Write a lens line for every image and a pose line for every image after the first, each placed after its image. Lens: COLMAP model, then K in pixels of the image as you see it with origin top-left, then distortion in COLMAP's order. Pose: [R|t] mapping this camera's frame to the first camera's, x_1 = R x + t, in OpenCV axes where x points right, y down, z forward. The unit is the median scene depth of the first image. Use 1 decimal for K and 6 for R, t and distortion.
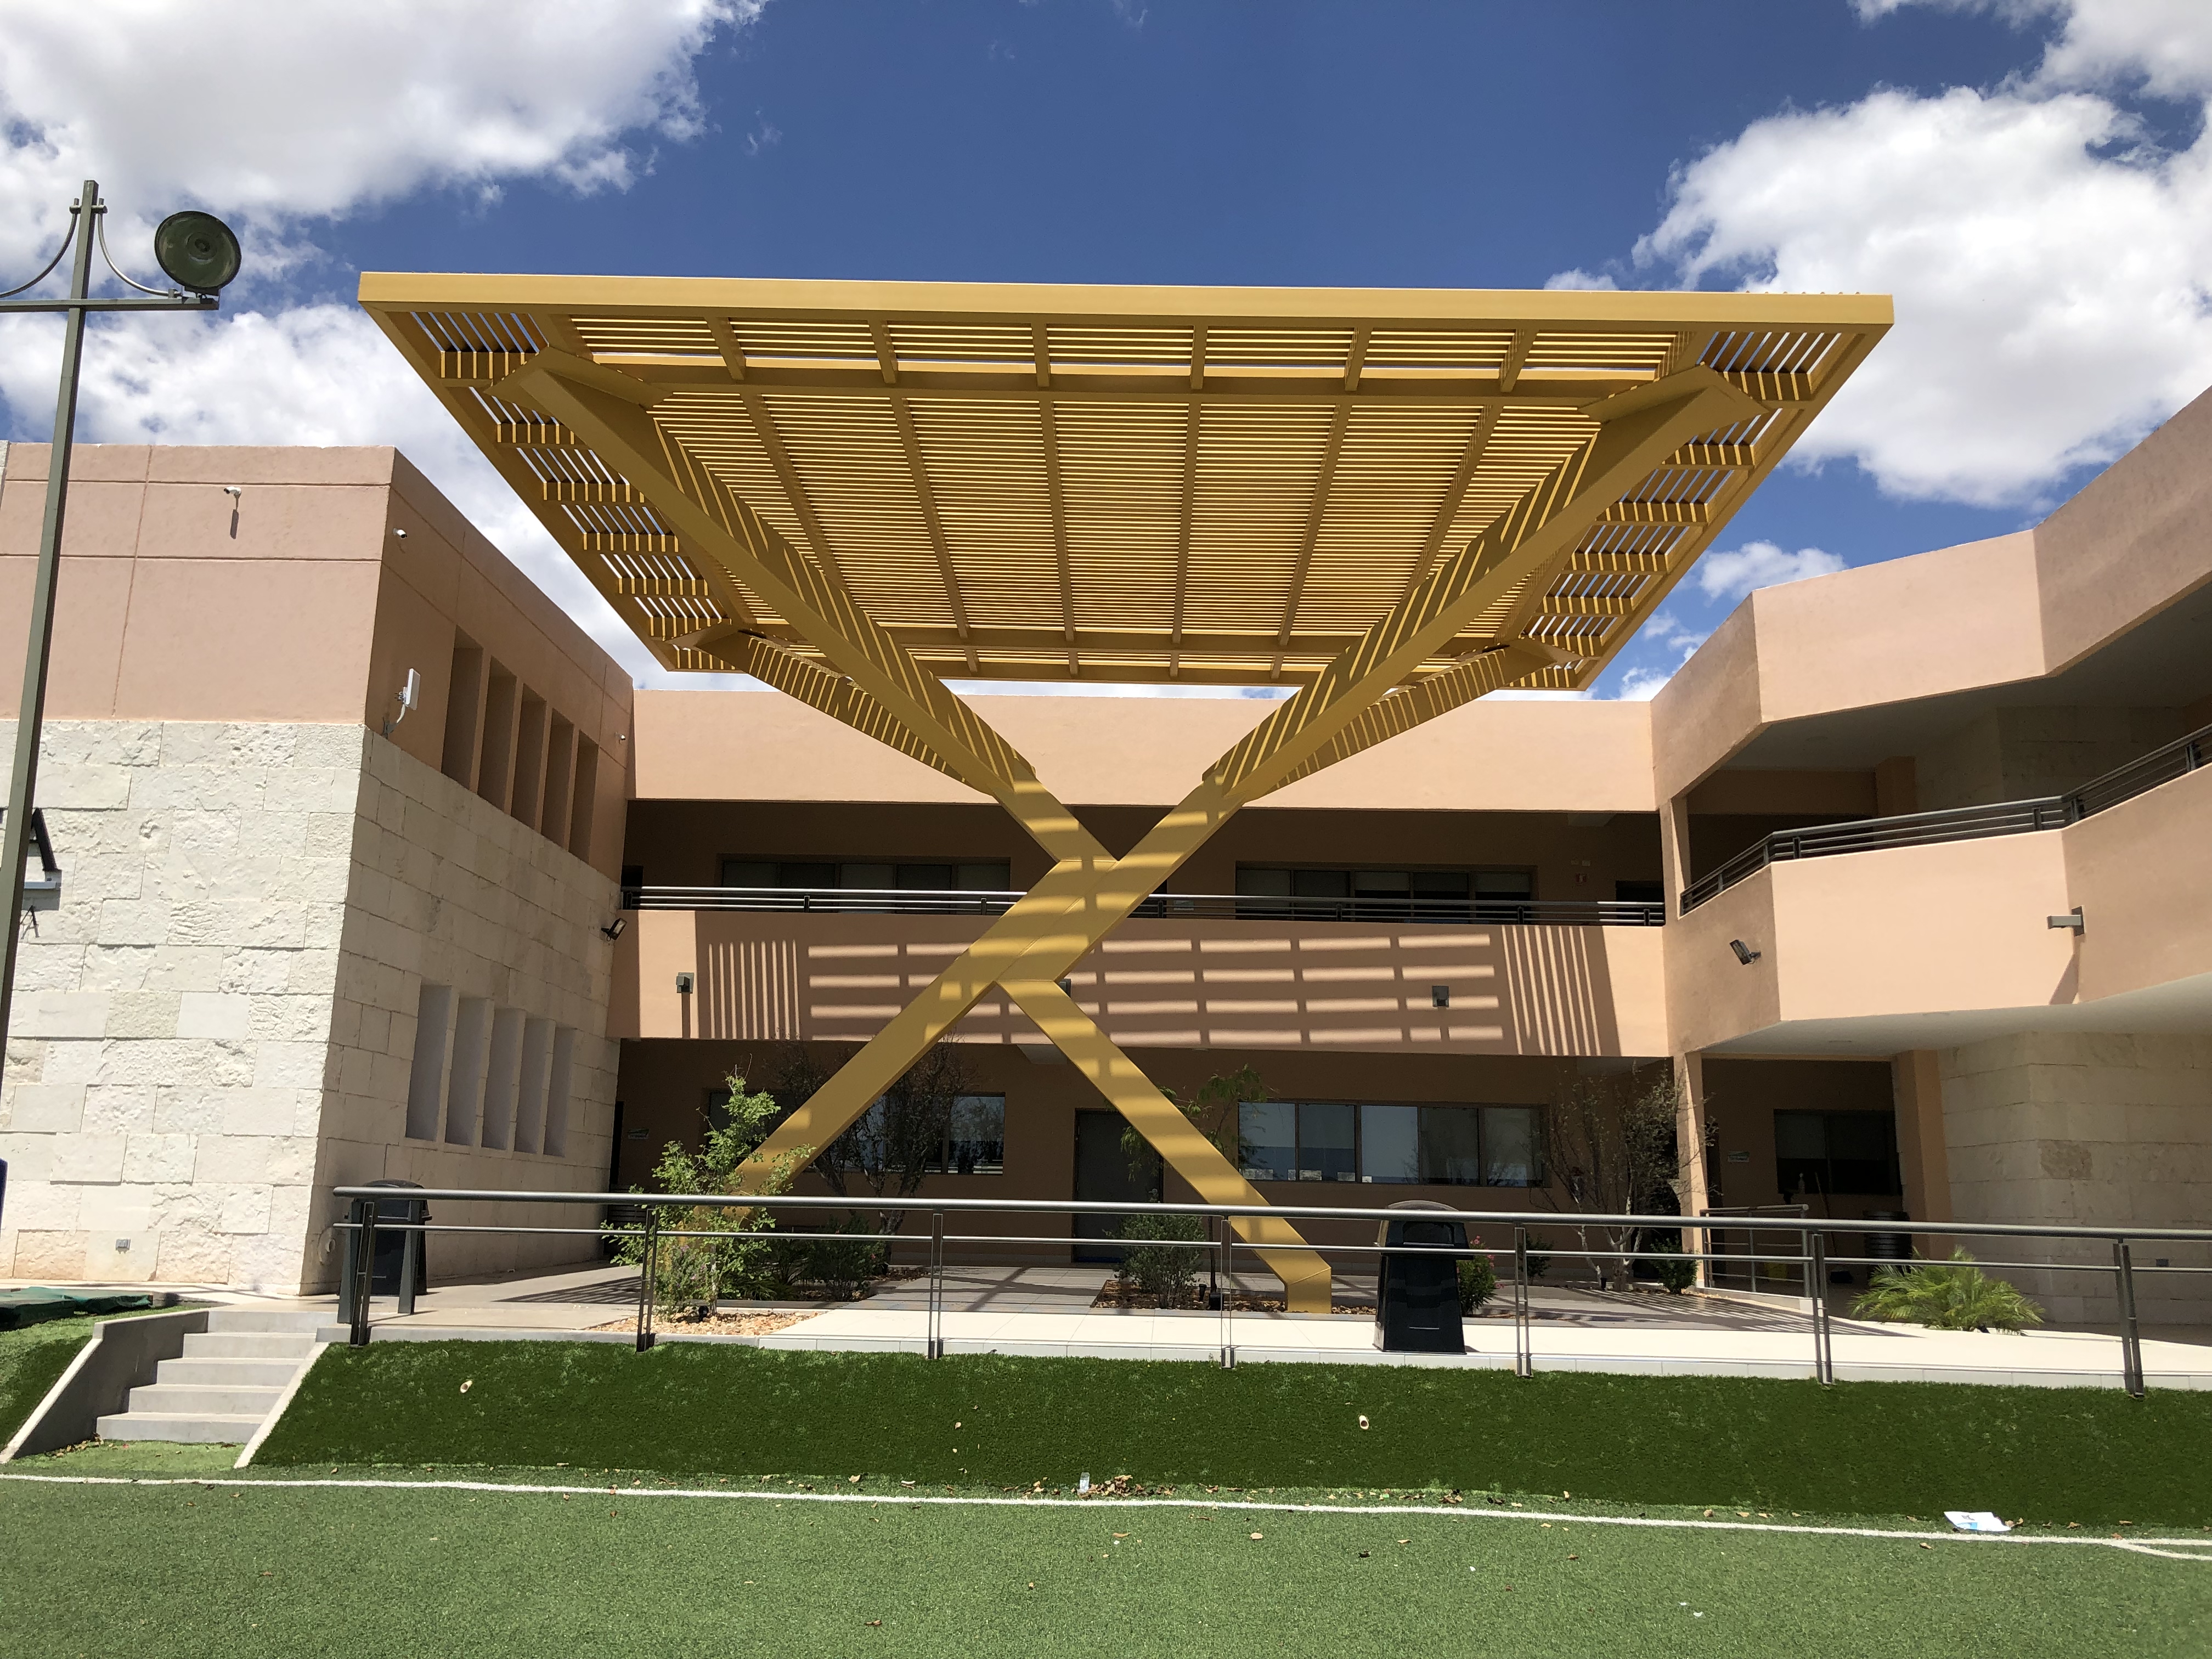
lens RADIAL K [[1823.4, 0, 1121.0], [0, 1823.4, 830.6], [0, 0, 1]] dist [0.022926, -0.015010]
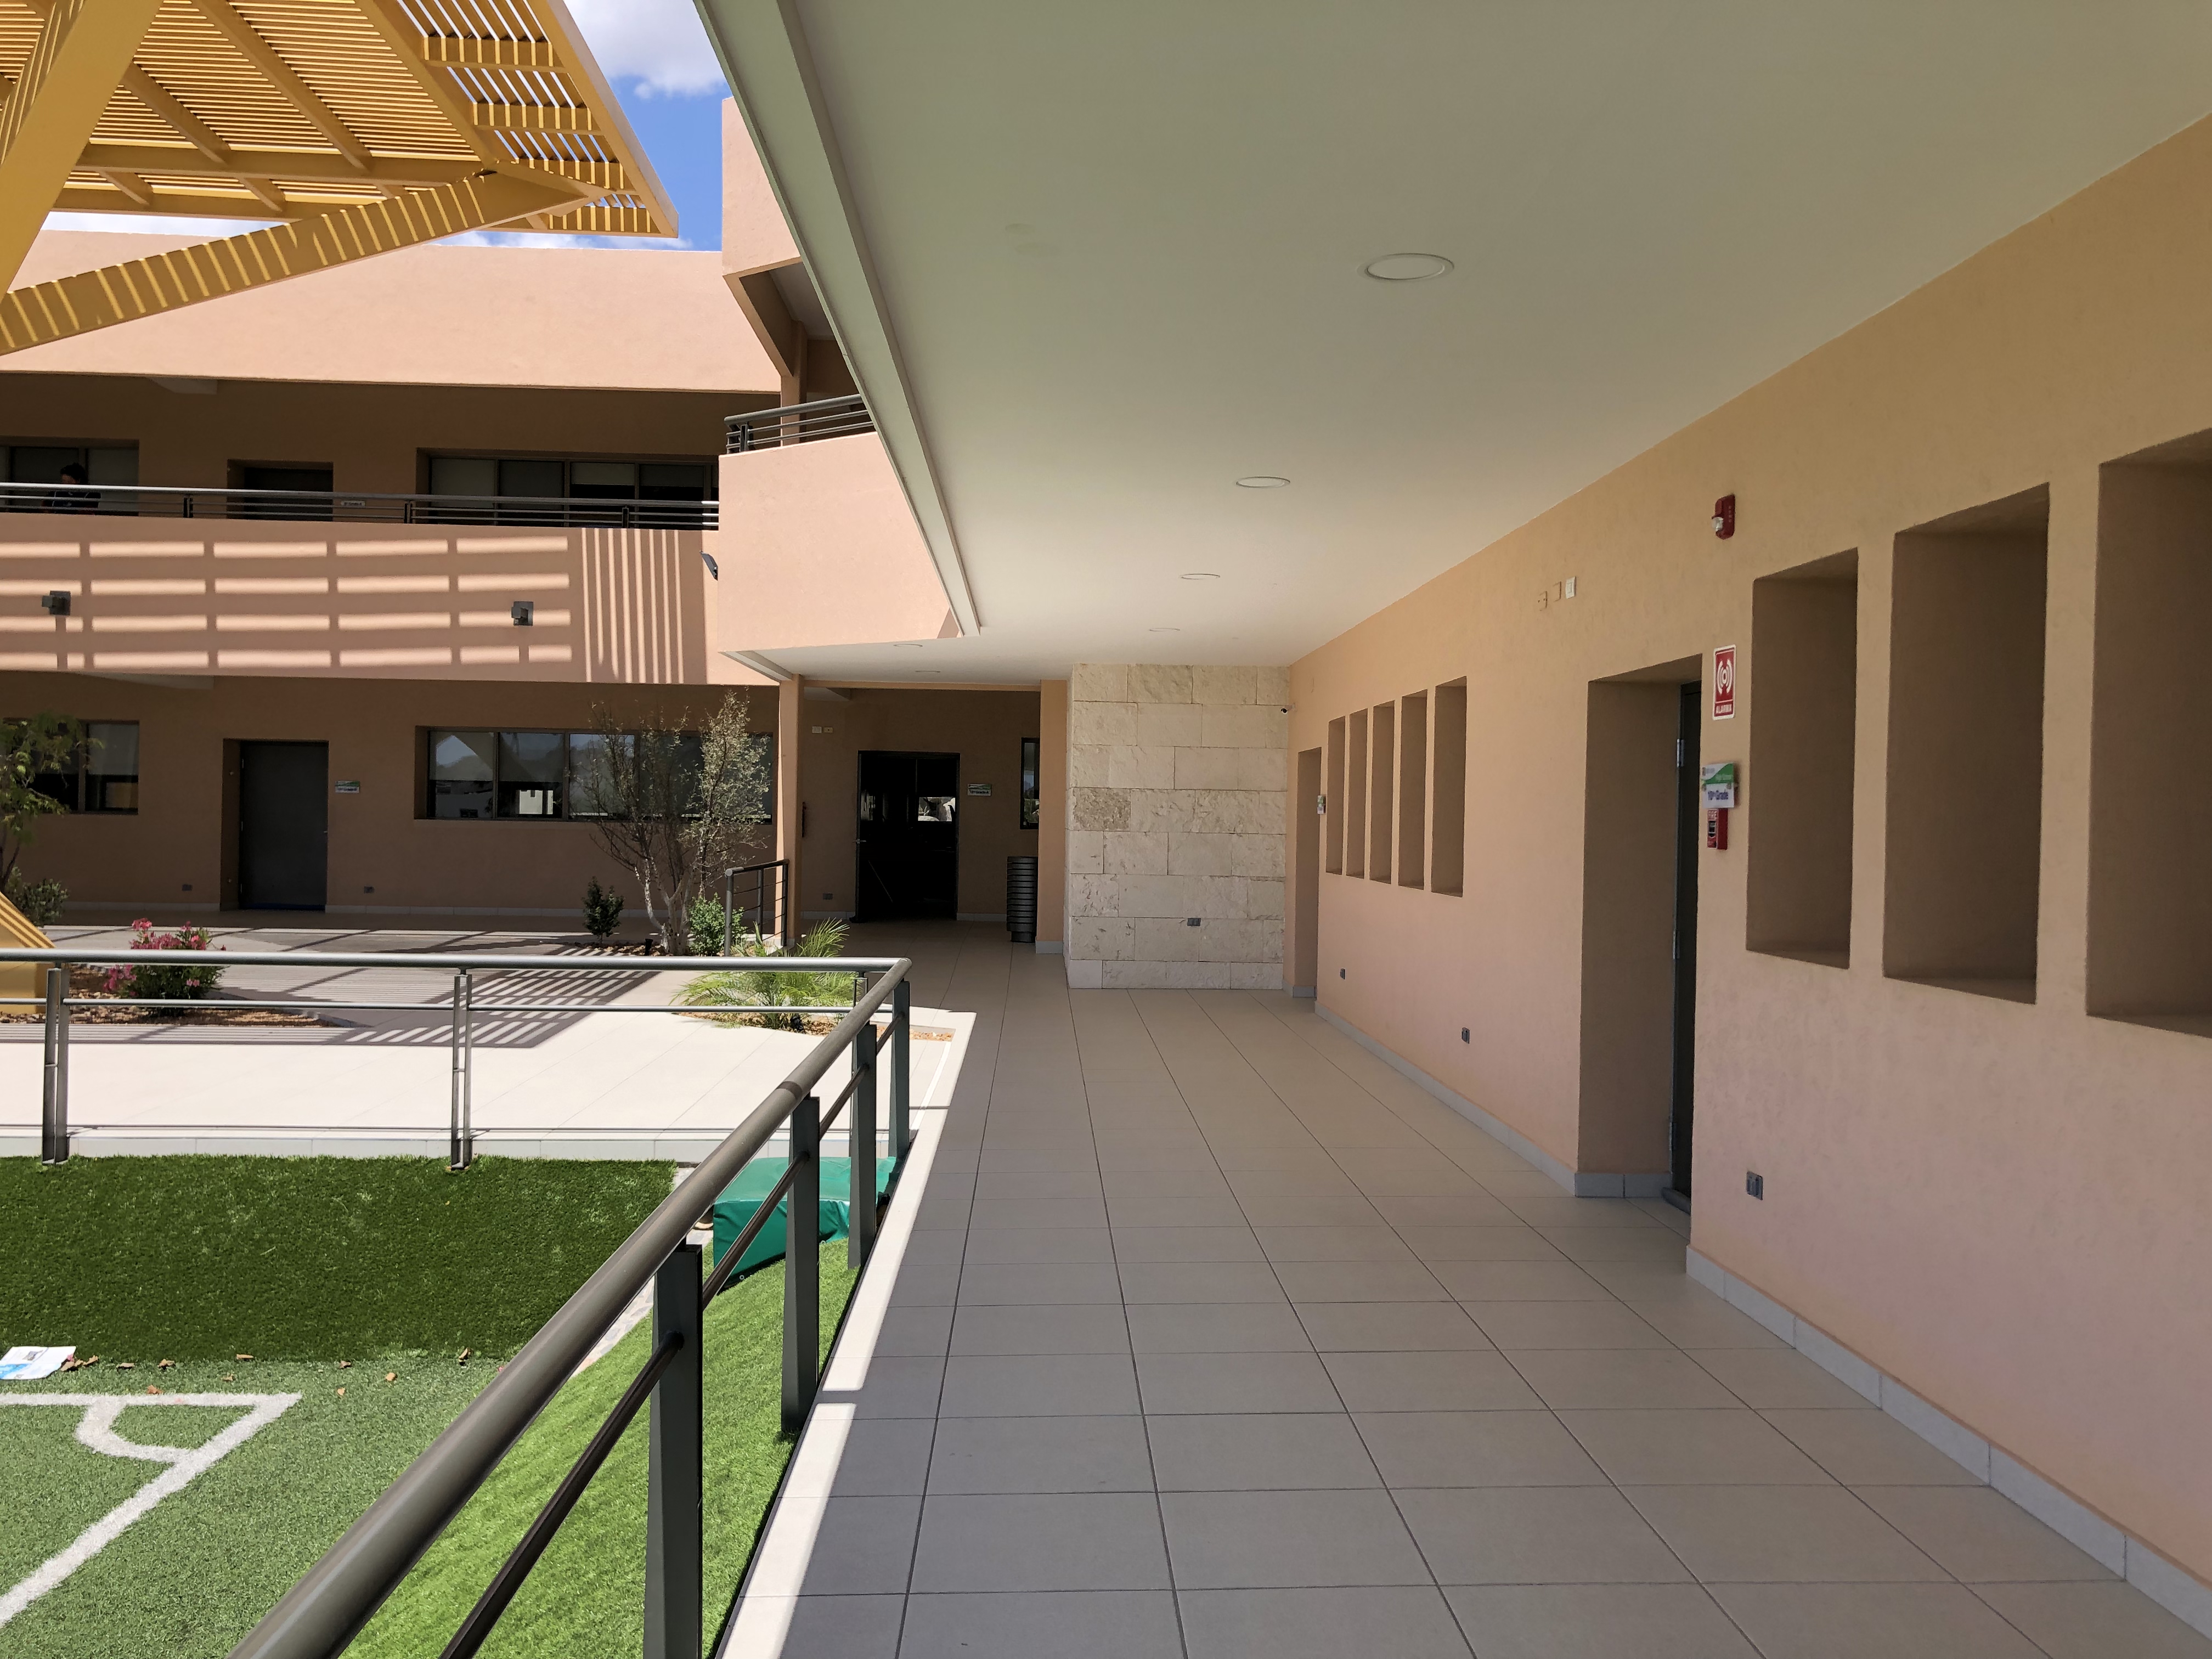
lens RADIAL K [[1823.4, 0, 1116.6], [0, 1823.4, 810.4], [0, 0, 1]] dist [0.022926, -0.015010]
pose [[0.997532, -0.003241, 0.070134, 0.398849], [-0.011425, 0.978123, 0.207711, 0.002302], [-0.069273, -0.208000, 0.975673, 0.143306]]
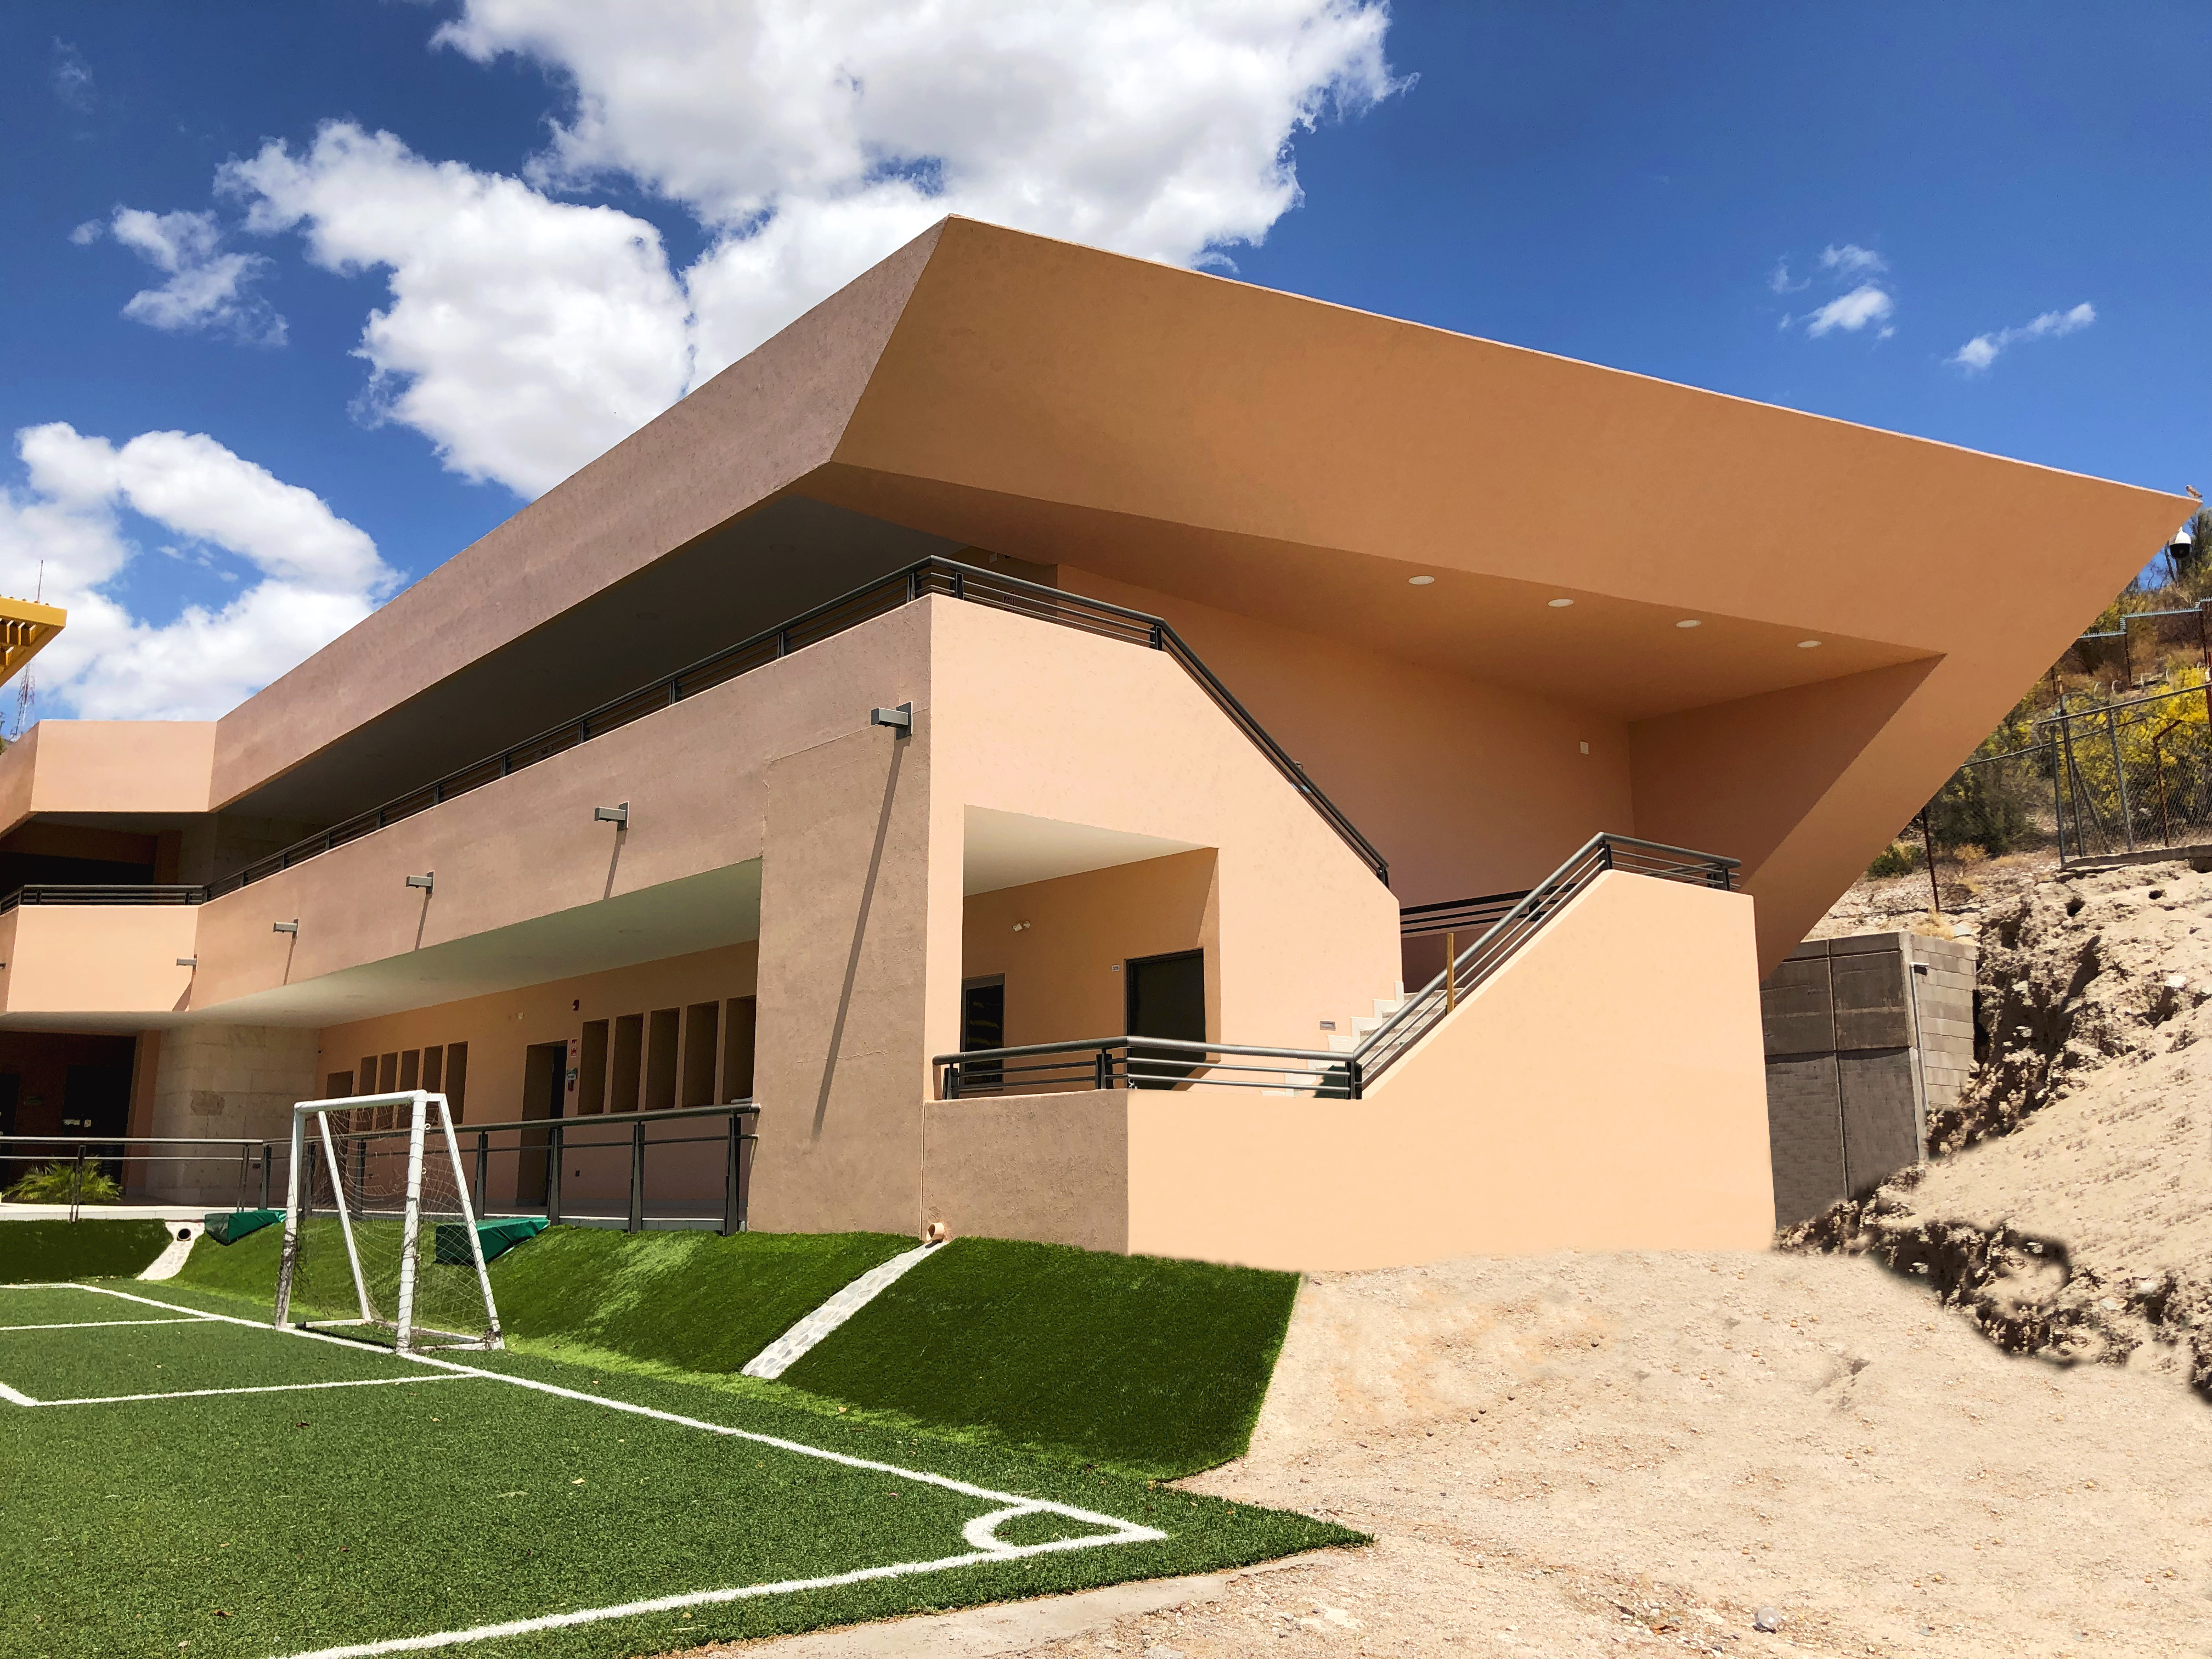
lens RADIAL K [[1823.4, 0, 1113.8], [0, 1823.4, 828.5], [0, 0, 1]] dist [0.022926, -0.015010]
pose [[0.740864, 0.110353, 0.662528, 0.013321], [-0.127368, 0.991595, -0.022735, -0.105699], [-0.659468, -0.067541, 0.748692, -0.605890]]
